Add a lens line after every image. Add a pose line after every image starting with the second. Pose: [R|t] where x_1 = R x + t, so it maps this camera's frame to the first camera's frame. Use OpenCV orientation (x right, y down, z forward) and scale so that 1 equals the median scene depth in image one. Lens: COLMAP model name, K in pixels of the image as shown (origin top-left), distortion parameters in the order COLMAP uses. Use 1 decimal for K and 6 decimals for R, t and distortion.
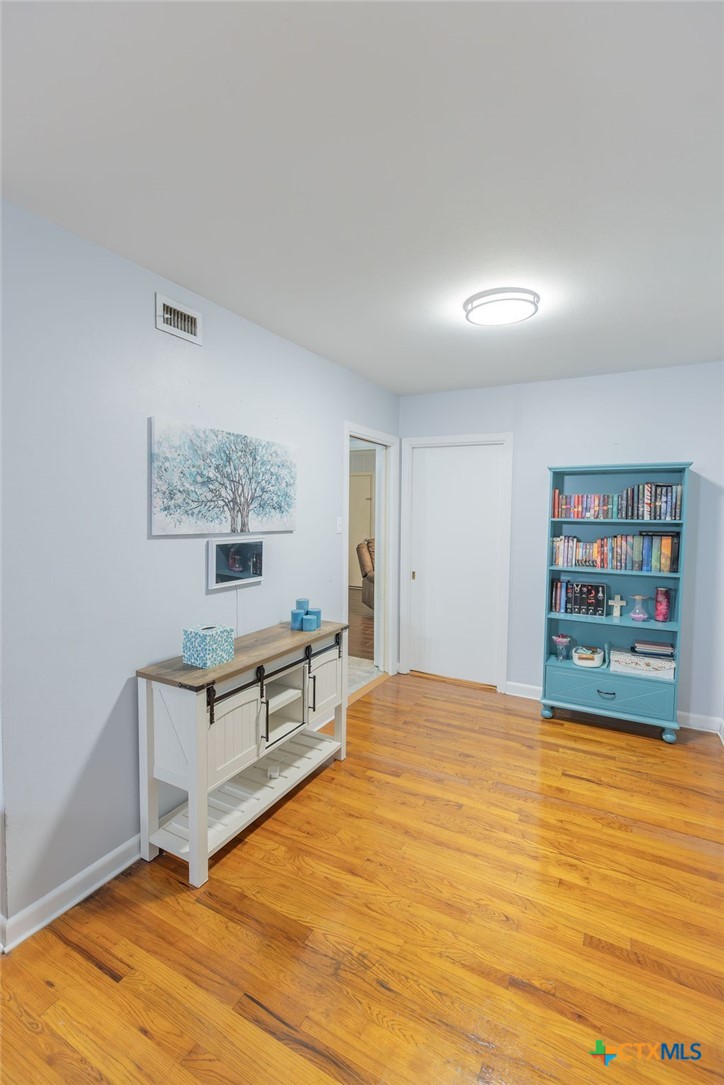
lens RADIAL K [[486.7, 0, 358.1], [0, 486.7, 543.2], [0, 0, 1]] dist [0.003891, -0.000873]
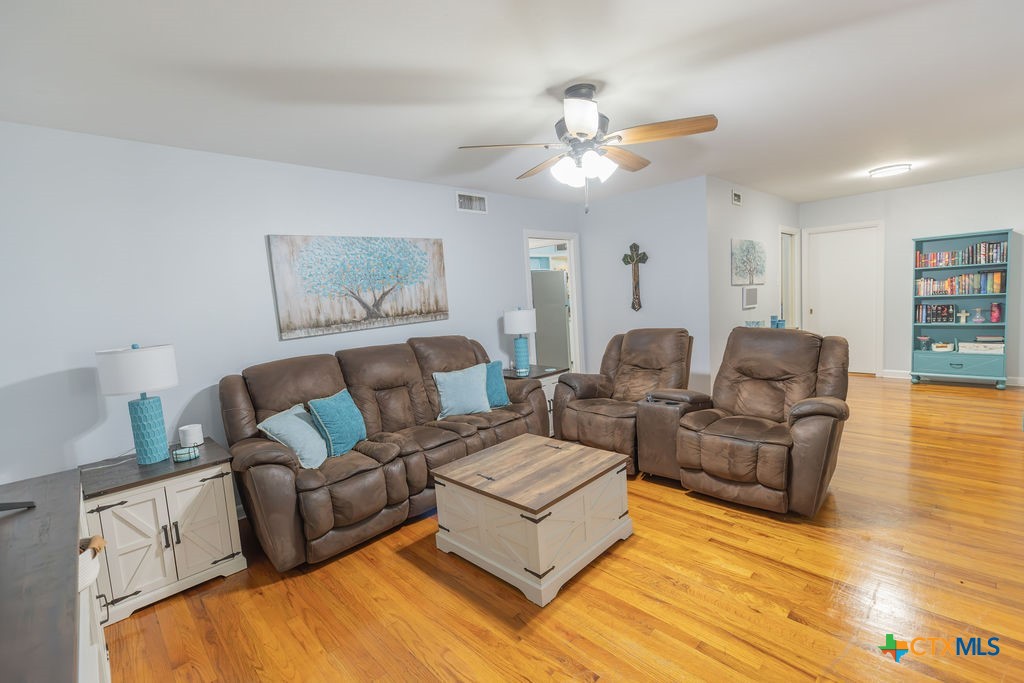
lens RADIAL K [[459.4, 0, 516.2], [0, 459.4, 340.0], [0, 0, 1]] dist [0.003891, -0.000873]
pose [[0.954140, -0.038516, -0.296872, -0.501394], [0.047604, 0.998591, 0.023442, 0.102709], [0.295551, -0.036500, 0.954629, -1.037416]]
